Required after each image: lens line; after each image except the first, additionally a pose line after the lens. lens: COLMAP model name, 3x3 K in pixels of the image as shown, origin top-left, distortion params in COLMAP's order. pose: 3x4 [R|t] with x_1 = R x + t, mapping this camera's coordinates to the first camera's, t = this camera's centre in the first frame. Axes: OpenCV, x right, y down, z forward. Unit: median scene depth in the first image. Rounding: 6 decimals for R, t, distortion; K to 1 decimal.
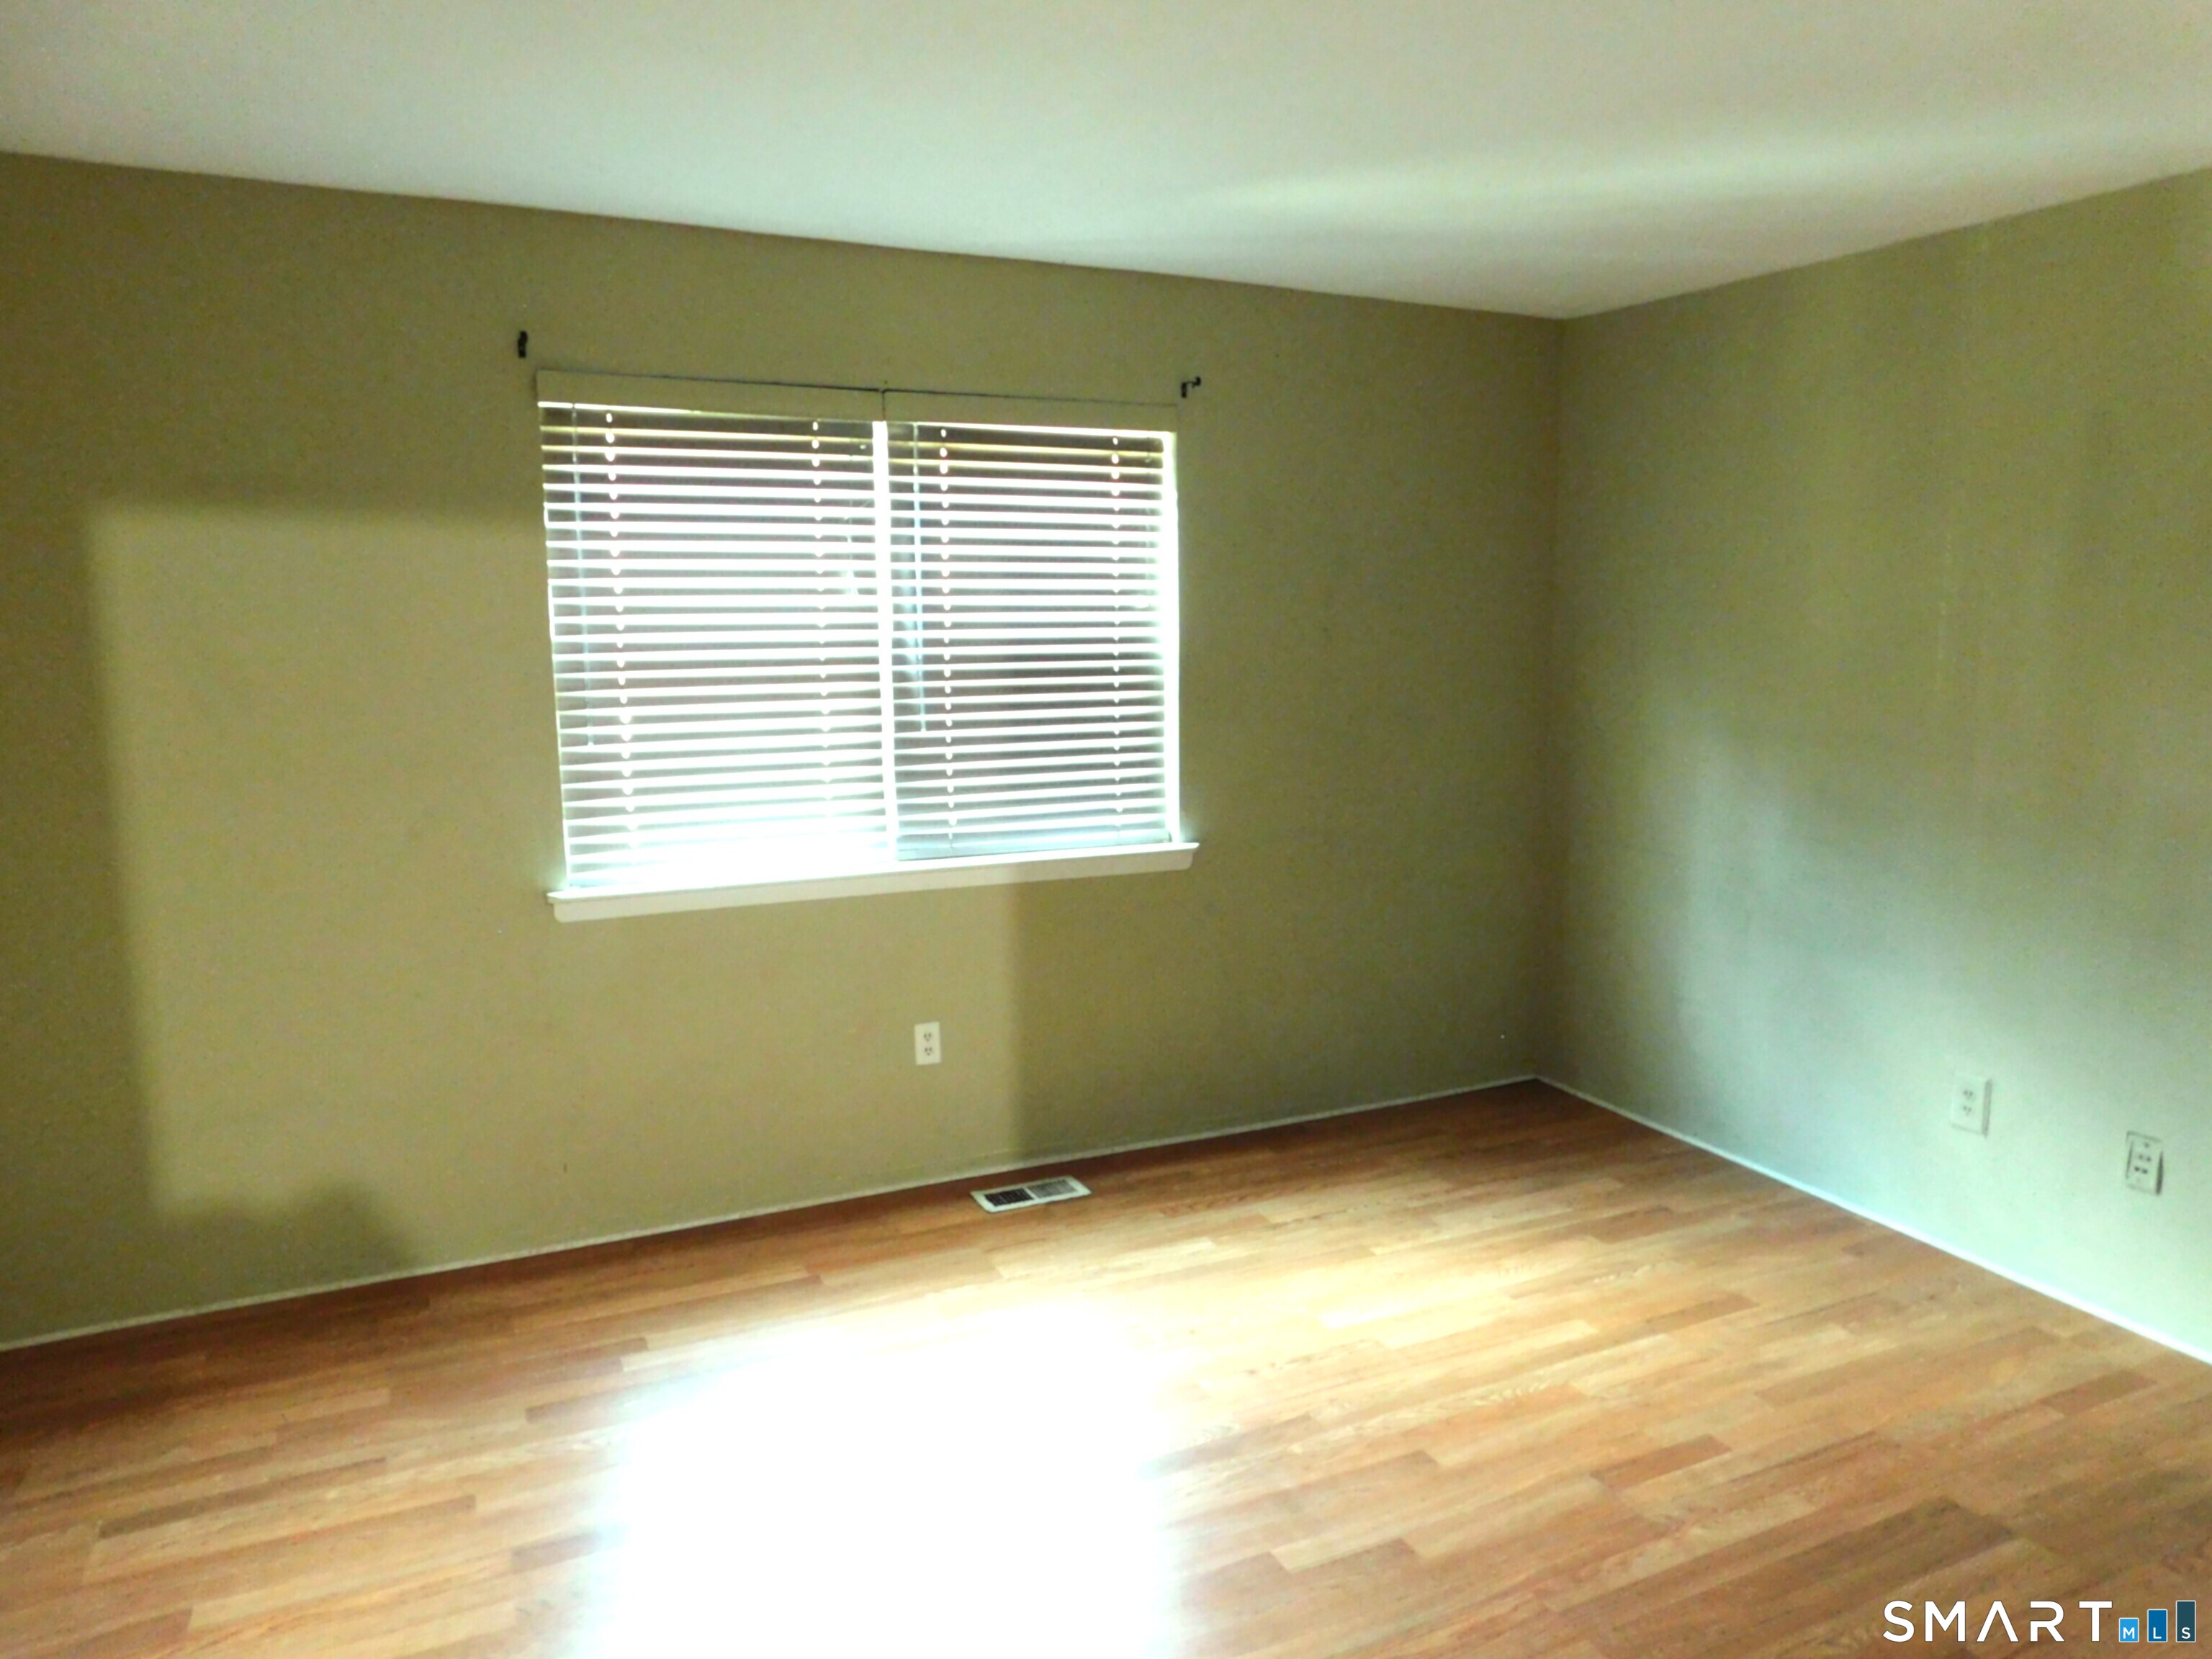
lens RADIAL K [[1512.5, 0, 1104.0], [0, 1512.5, 838.1], [0, 0, 1]] dist [-0.065247, 0.086961]
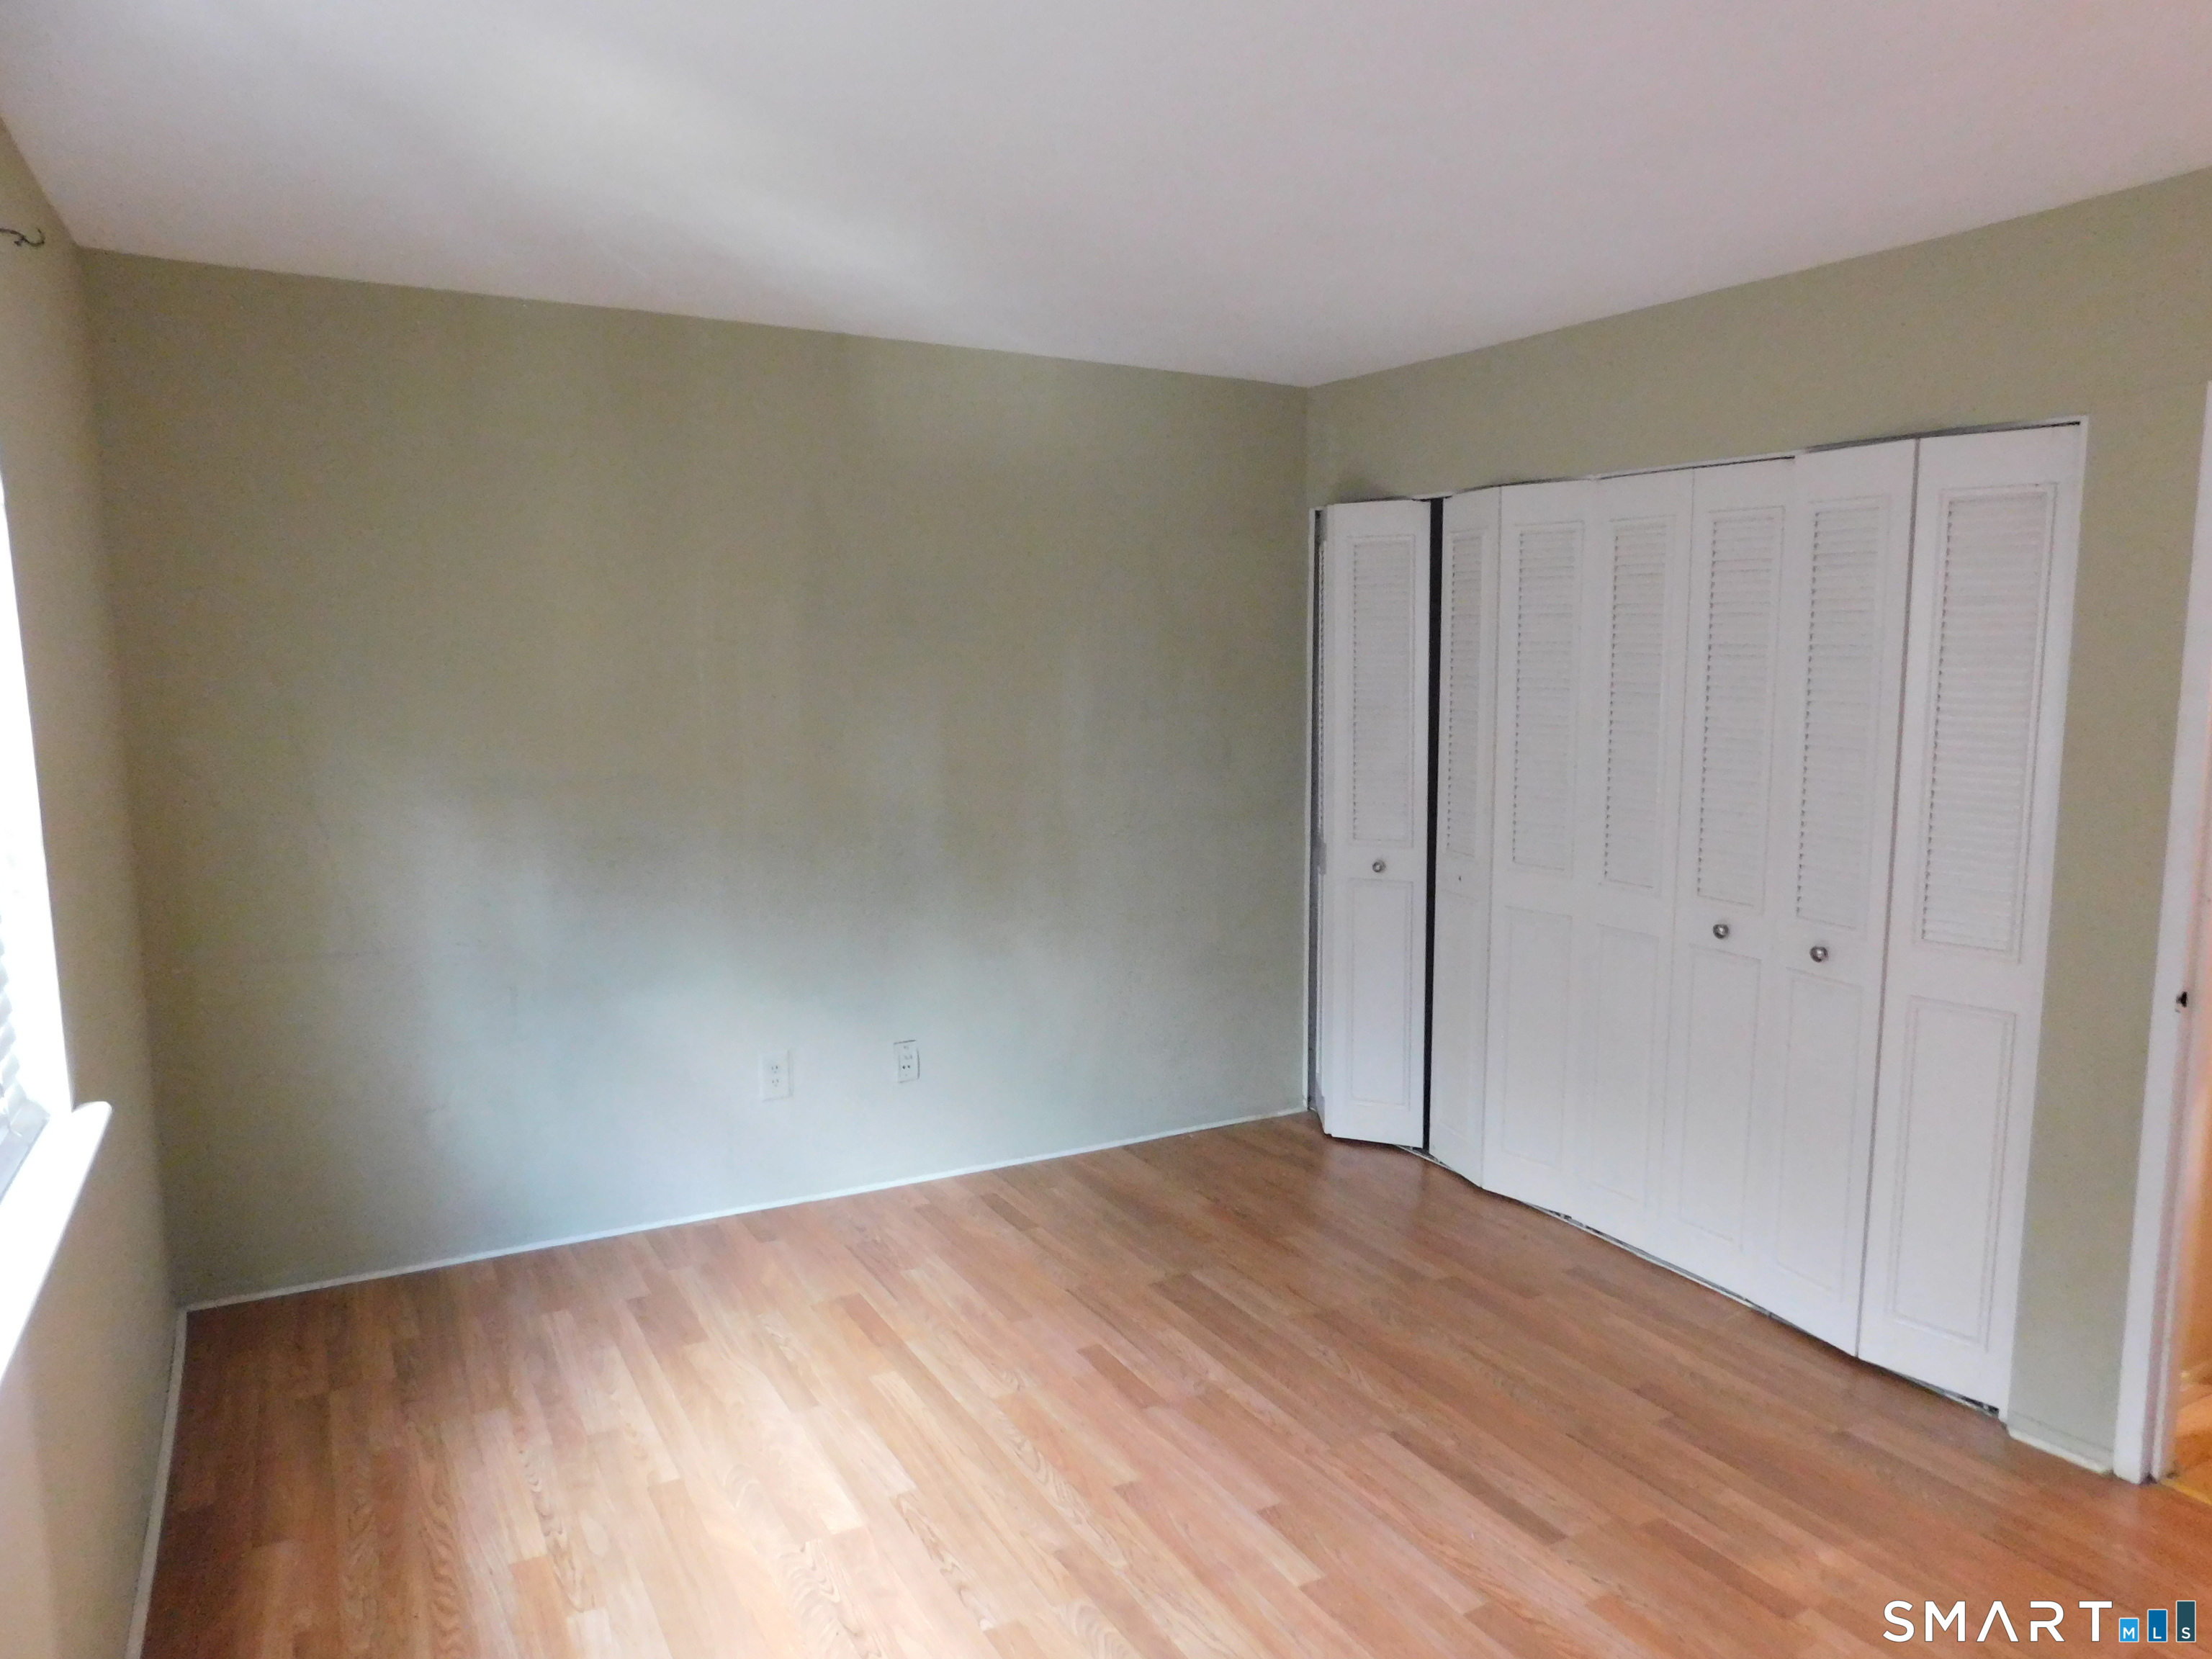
lens RADIAL K [[1512.5, 0, 1104.0], [0, 1512.5, 838.1], [0, 0, 1]] dist [-0.065247, 0.086961]
pose [[-0.079042, -0.134499, 0.987756, -0.674993], [0.149734, 0.978013, 0.145154, -0.160328], [-0.985562, 0.159374, -0.057165, 0.905999]]
